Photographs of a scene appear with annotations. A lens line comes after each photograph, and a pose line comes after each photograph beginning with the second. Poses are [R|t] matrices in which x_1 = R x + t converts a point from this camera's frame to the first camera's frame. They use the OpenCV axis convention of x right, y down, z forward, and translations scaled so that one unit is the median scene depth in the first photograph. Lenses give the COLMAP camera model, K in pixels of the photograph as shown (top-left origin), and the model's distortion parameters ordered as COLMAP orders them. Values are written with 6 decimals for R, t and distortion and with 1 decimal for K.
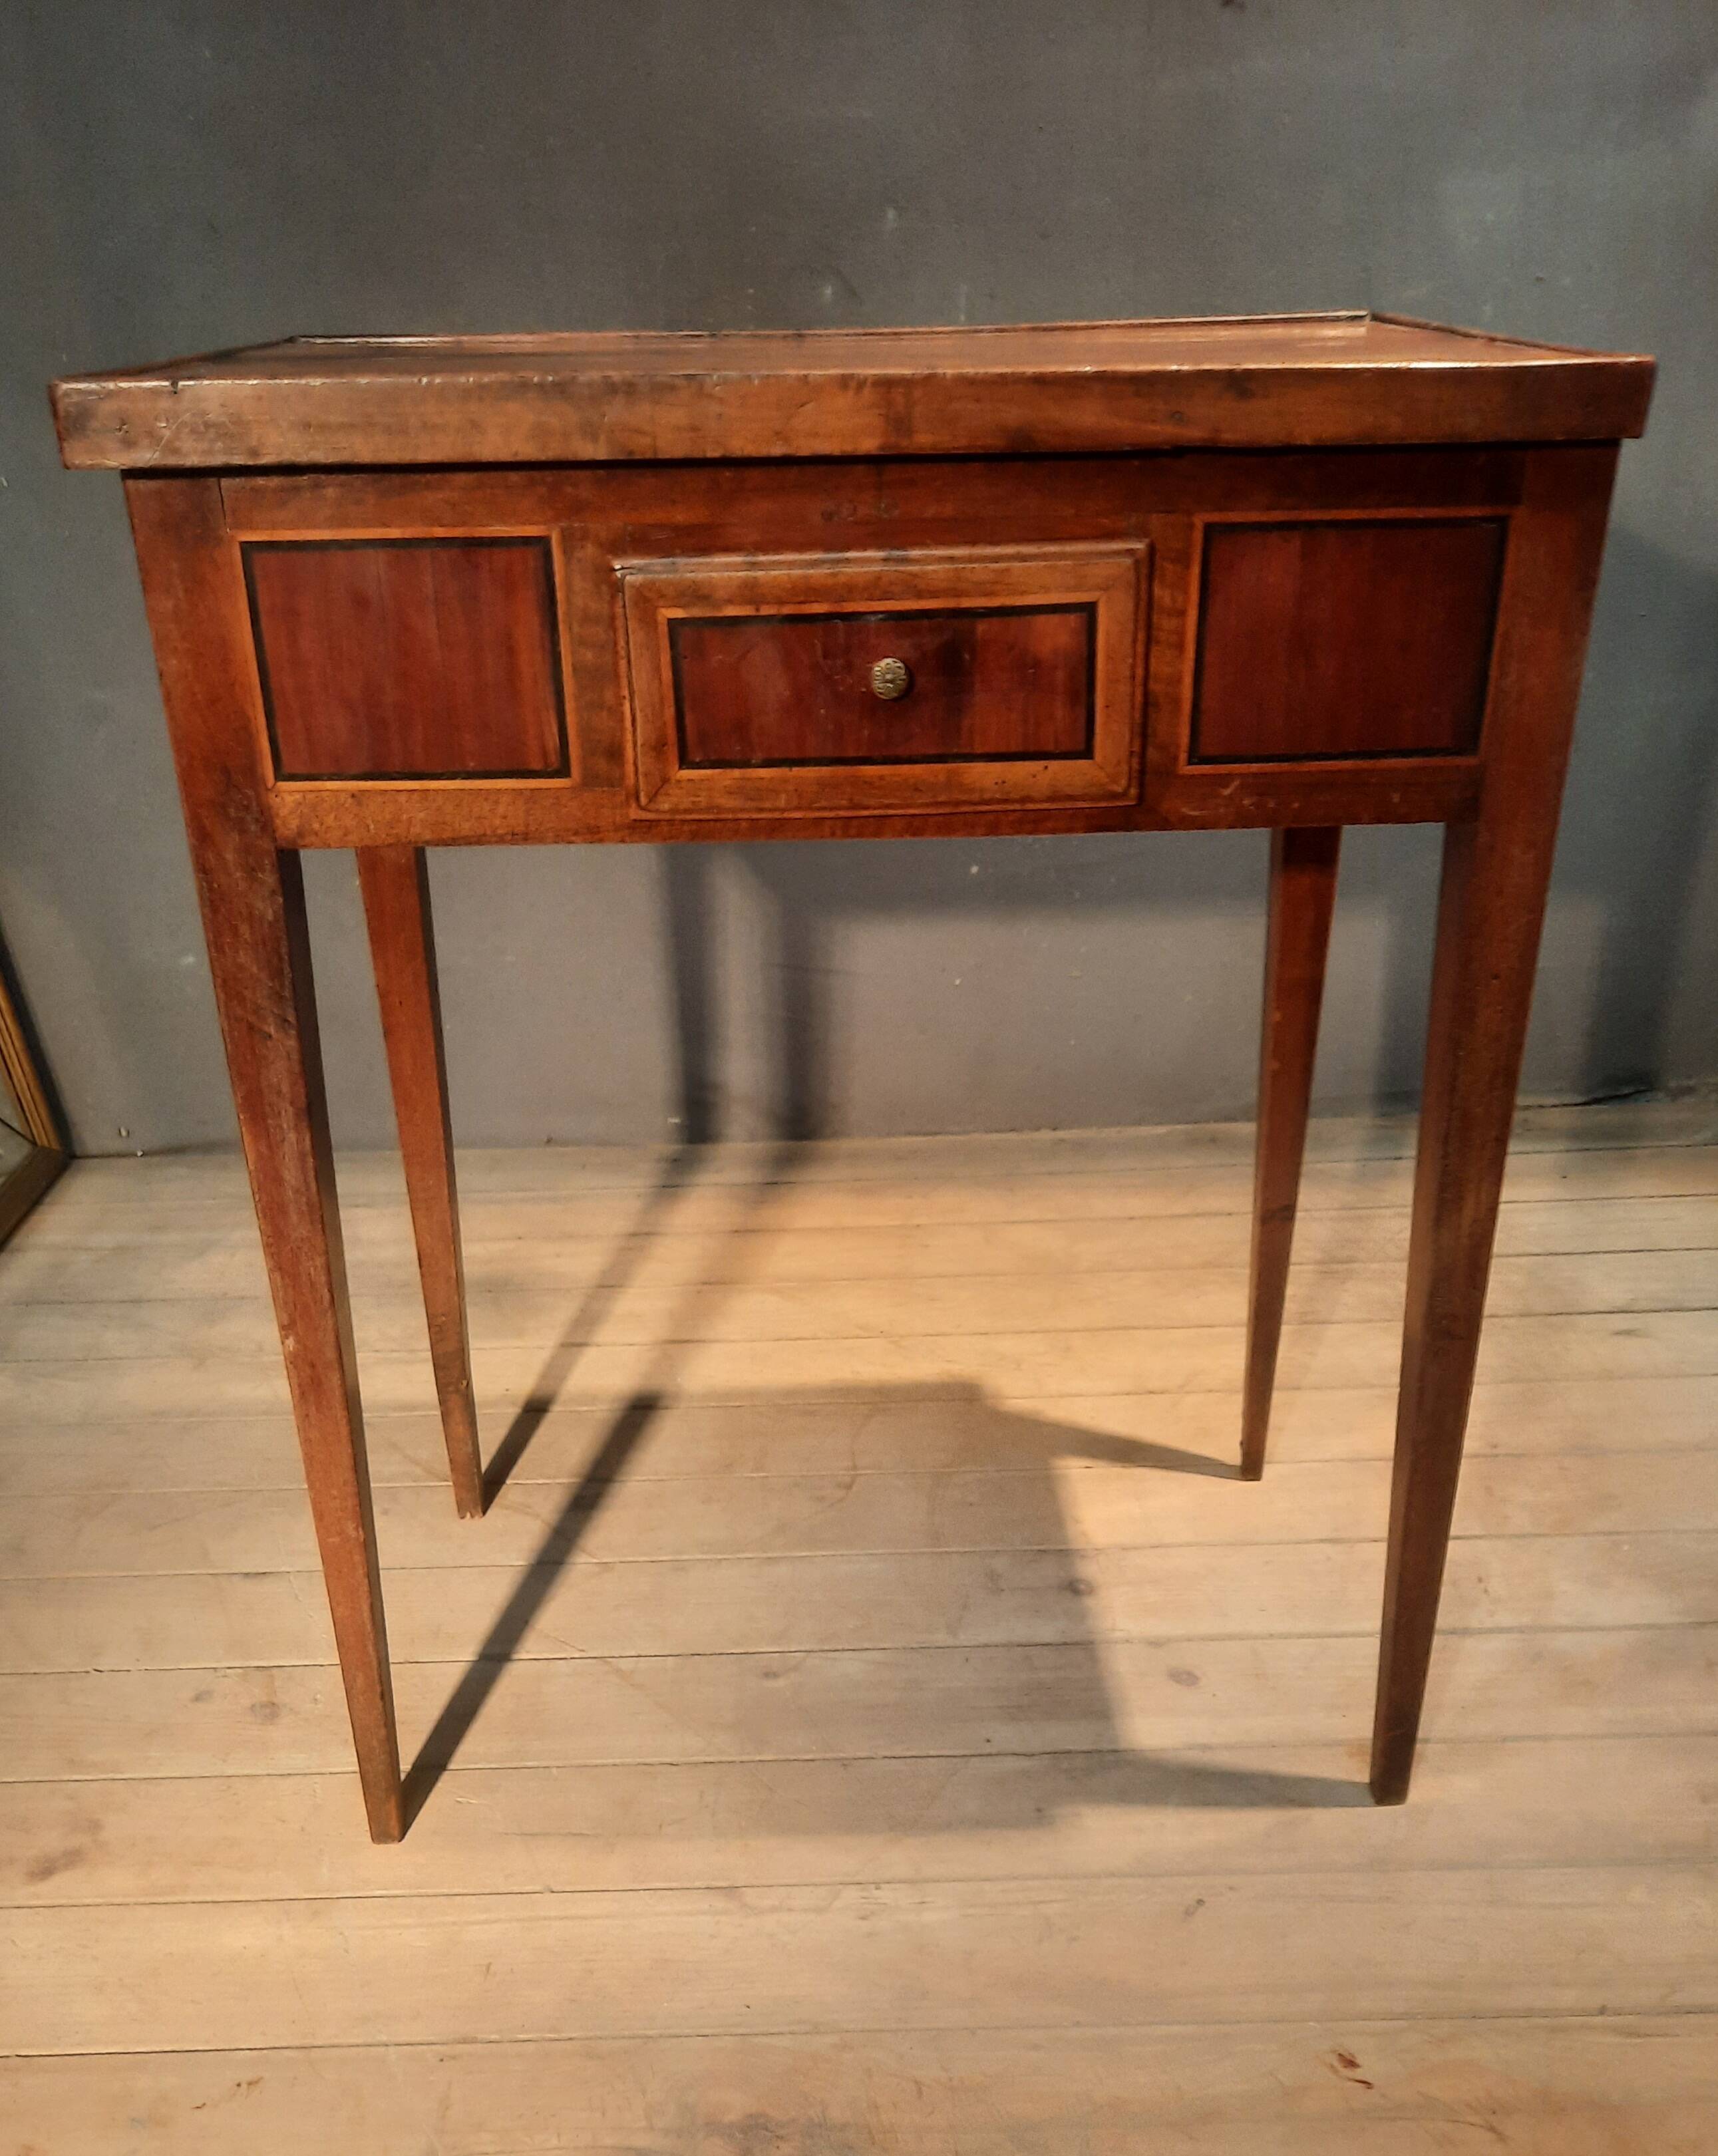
lens RADIAL K [[2008.0, 0, 867.7], [0, 2008.0, 1332.9], [0, 0, 1]] dist [0.023409, 0.000000]
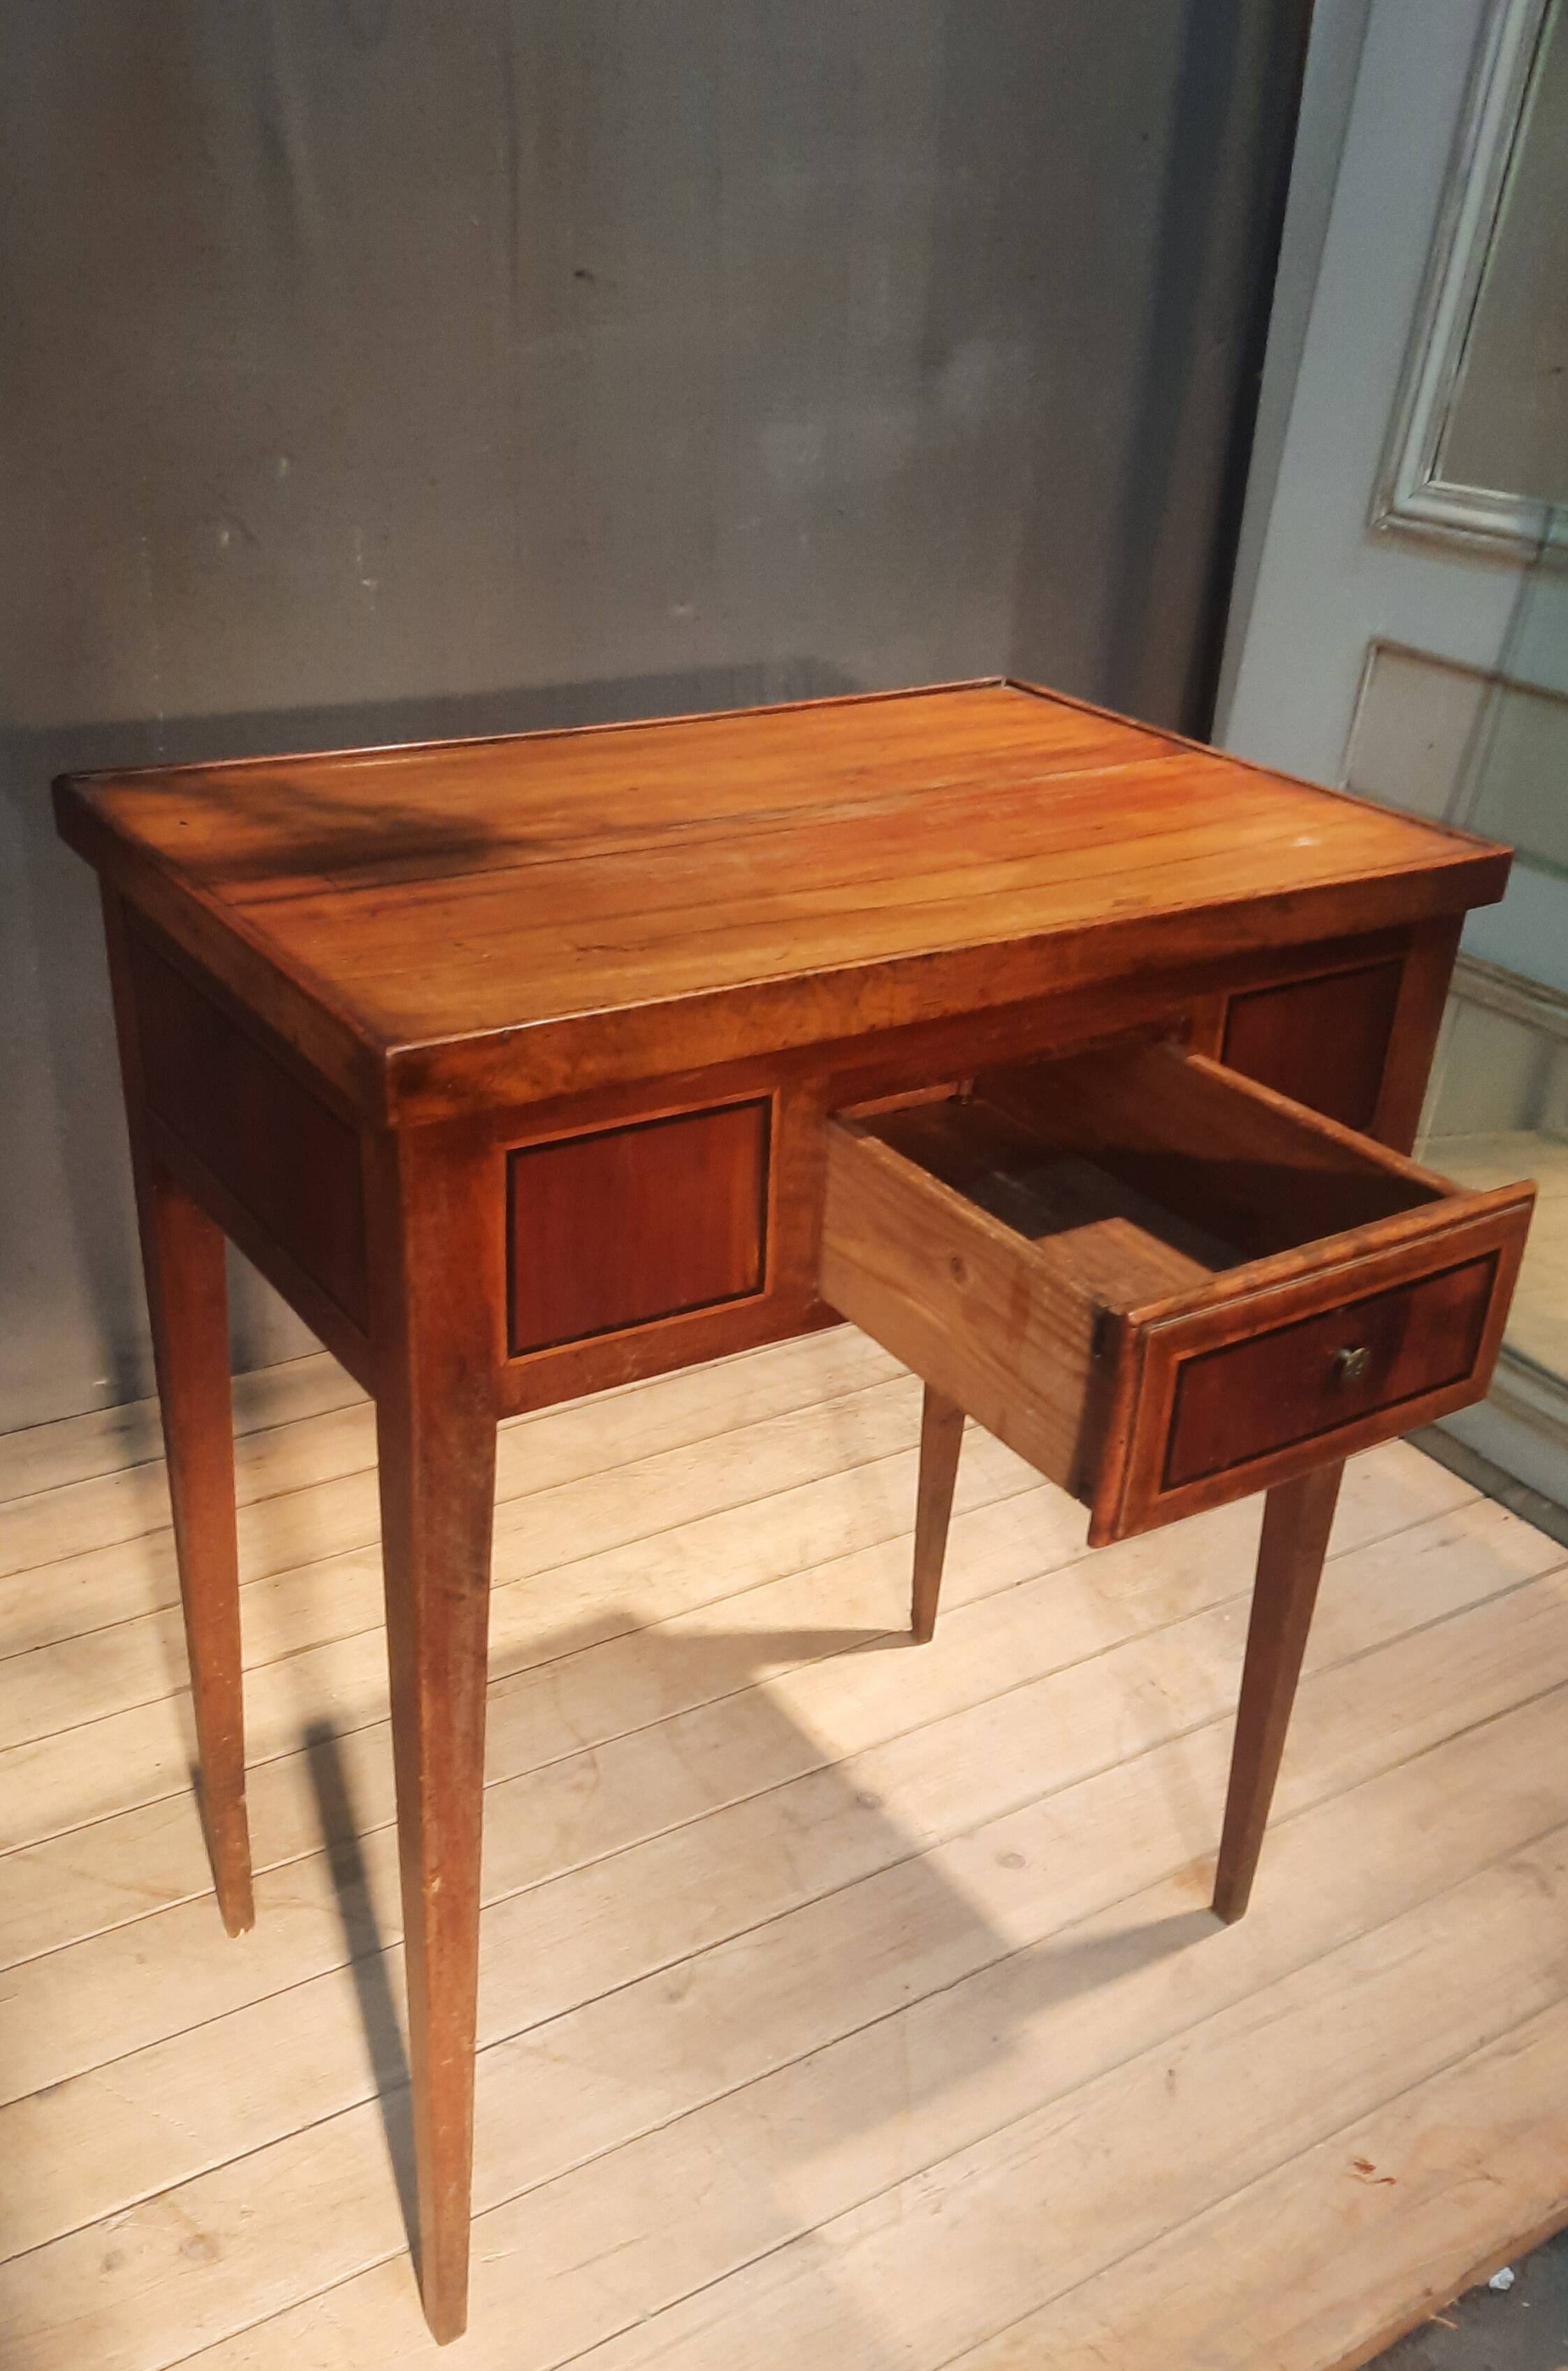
lens RADIAL K [[2084.6, 0, 787.3], [0, 2084.6, 1209.9], [0, 0, 1]] dist [0.035020, -0.025963]
pose [[0.854317, -0.181249, 0.487125, -0.497592], [0.193634, 0.980747, 0.025321, -0.260658], [-0.482336, 0.072692, 0.872965, 0.036730]]
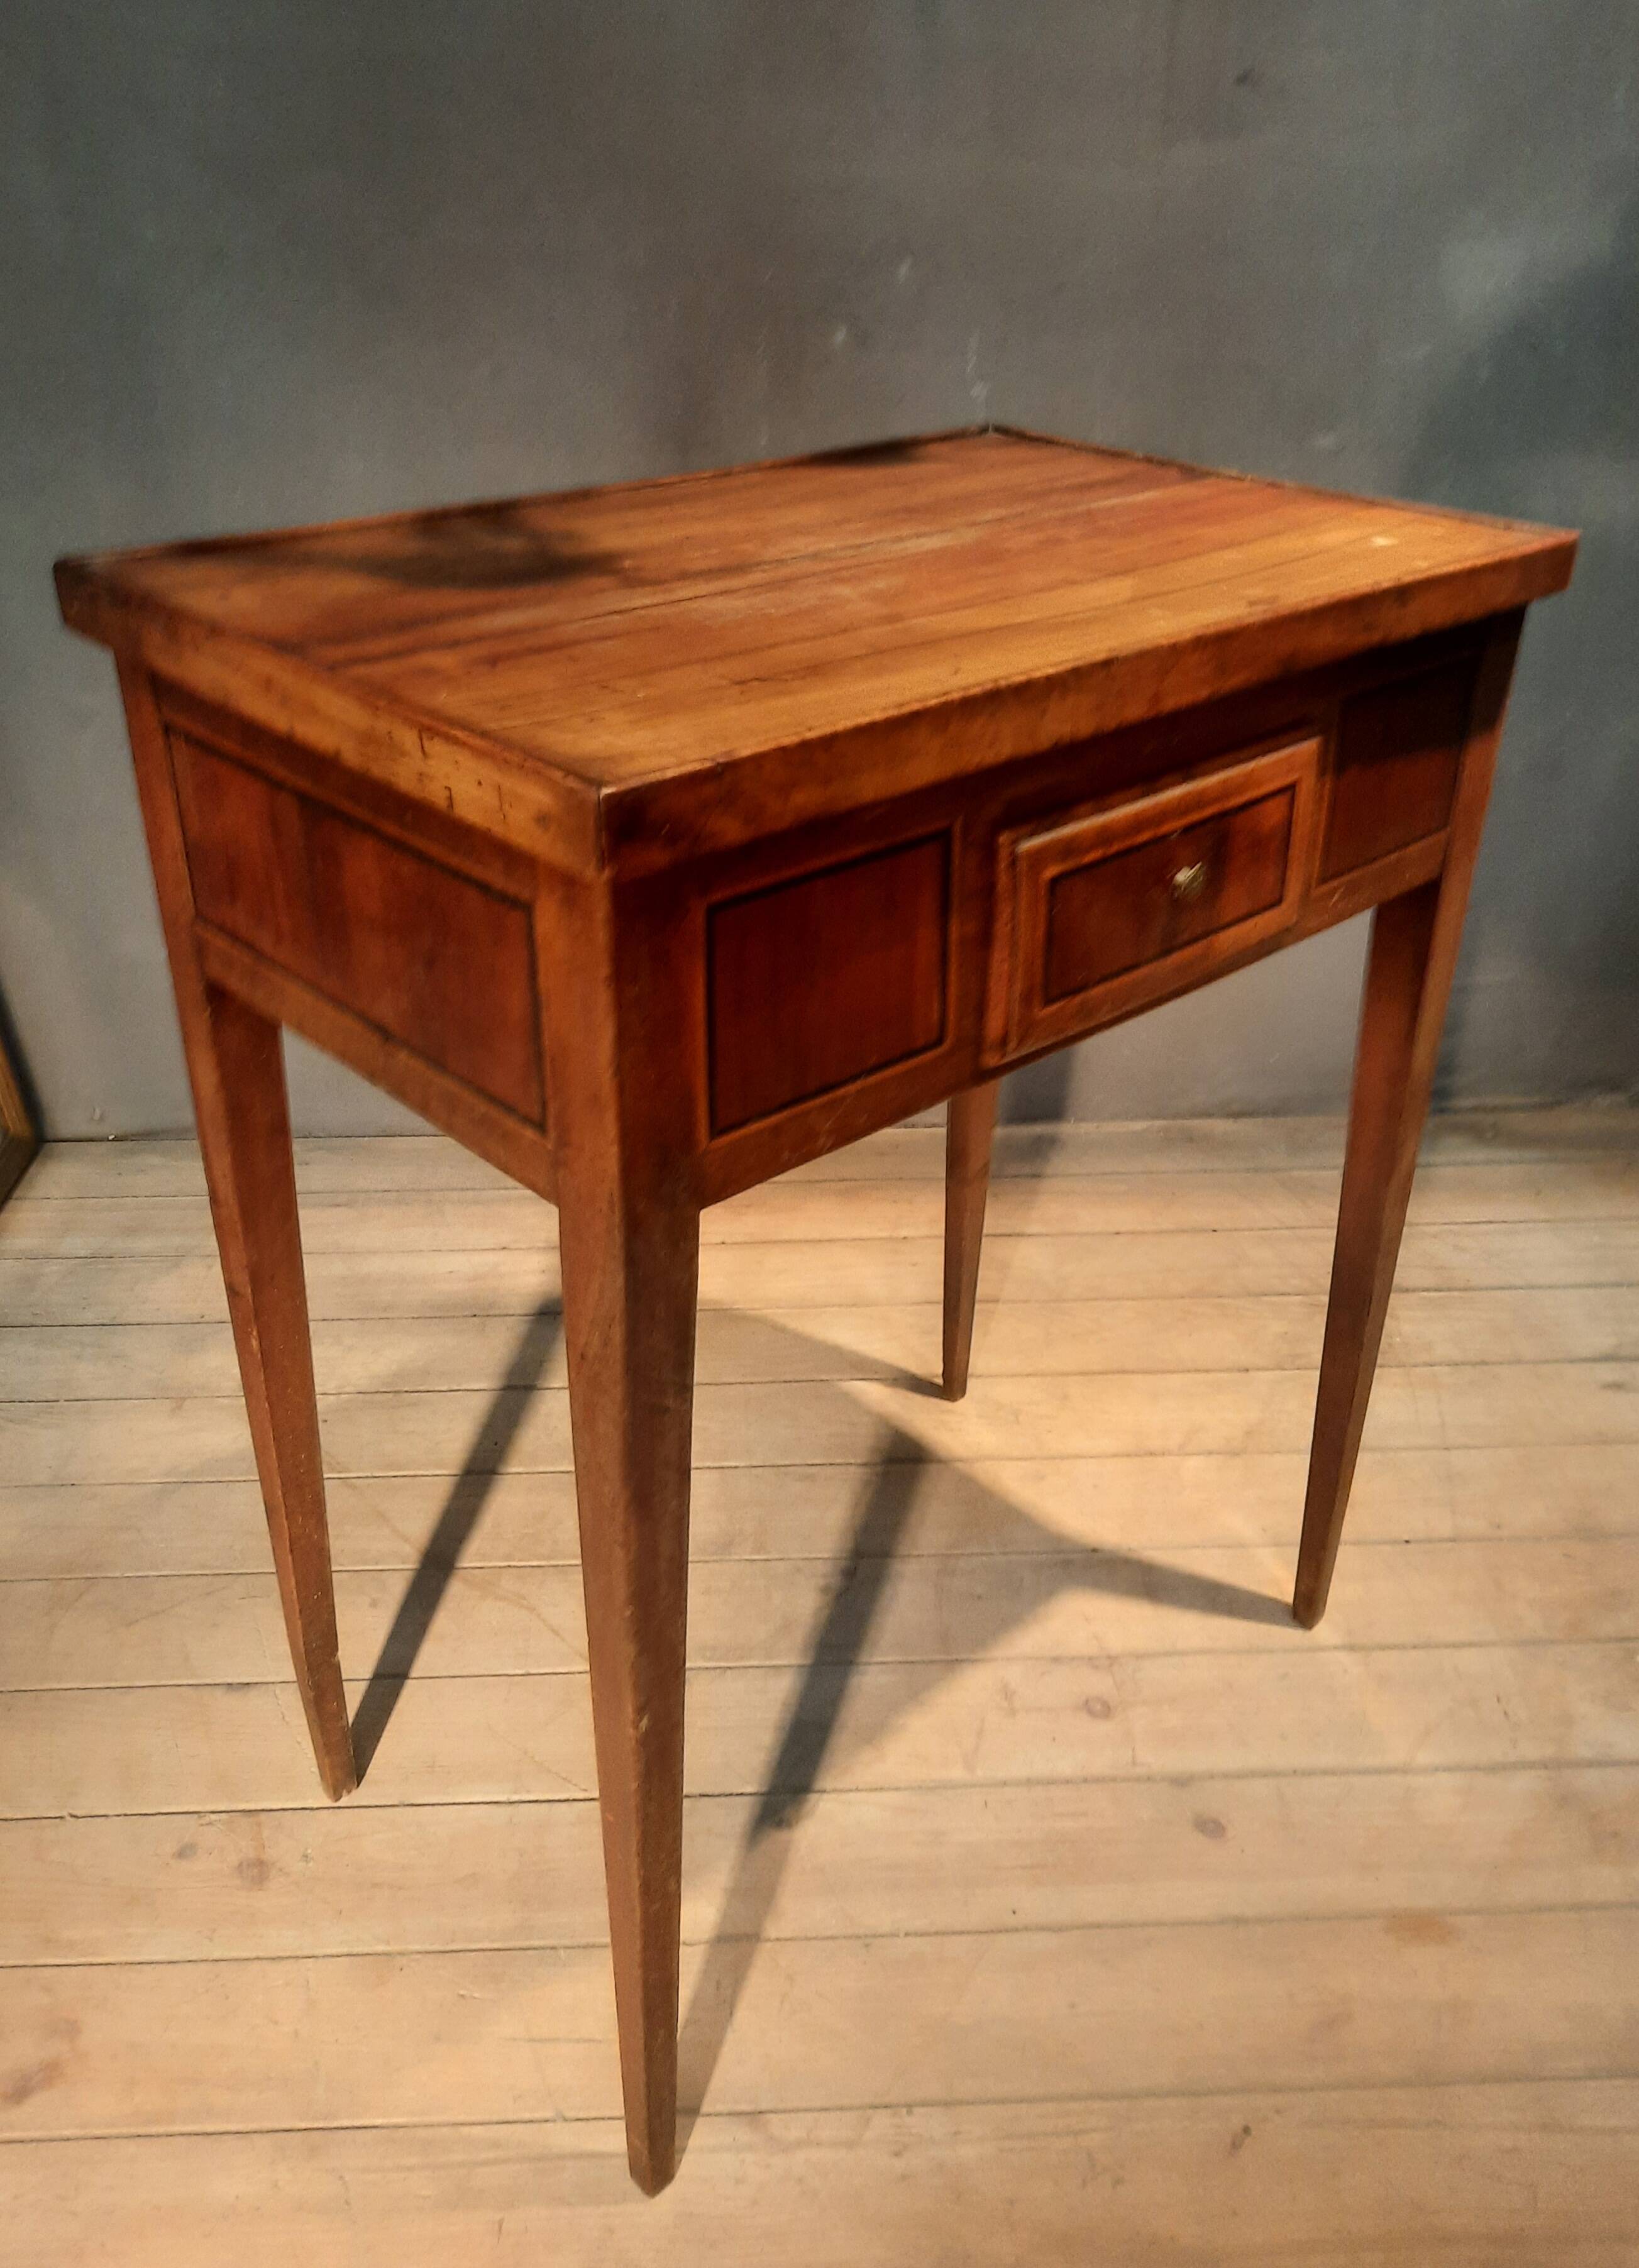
lens RADIAL K [[1858.8, 0, 862.9], [0, 1858.8, 1134.7], [0, 0, 1]] dist [0.023708, -0.037303]
pose [[0.998835, 0.015080, 0.045839, -0.063890], [-0.016038, 0.999659, 0.020606, -0.202289], [-0.045512, -0.021317, 0.998736, 0.128948]]
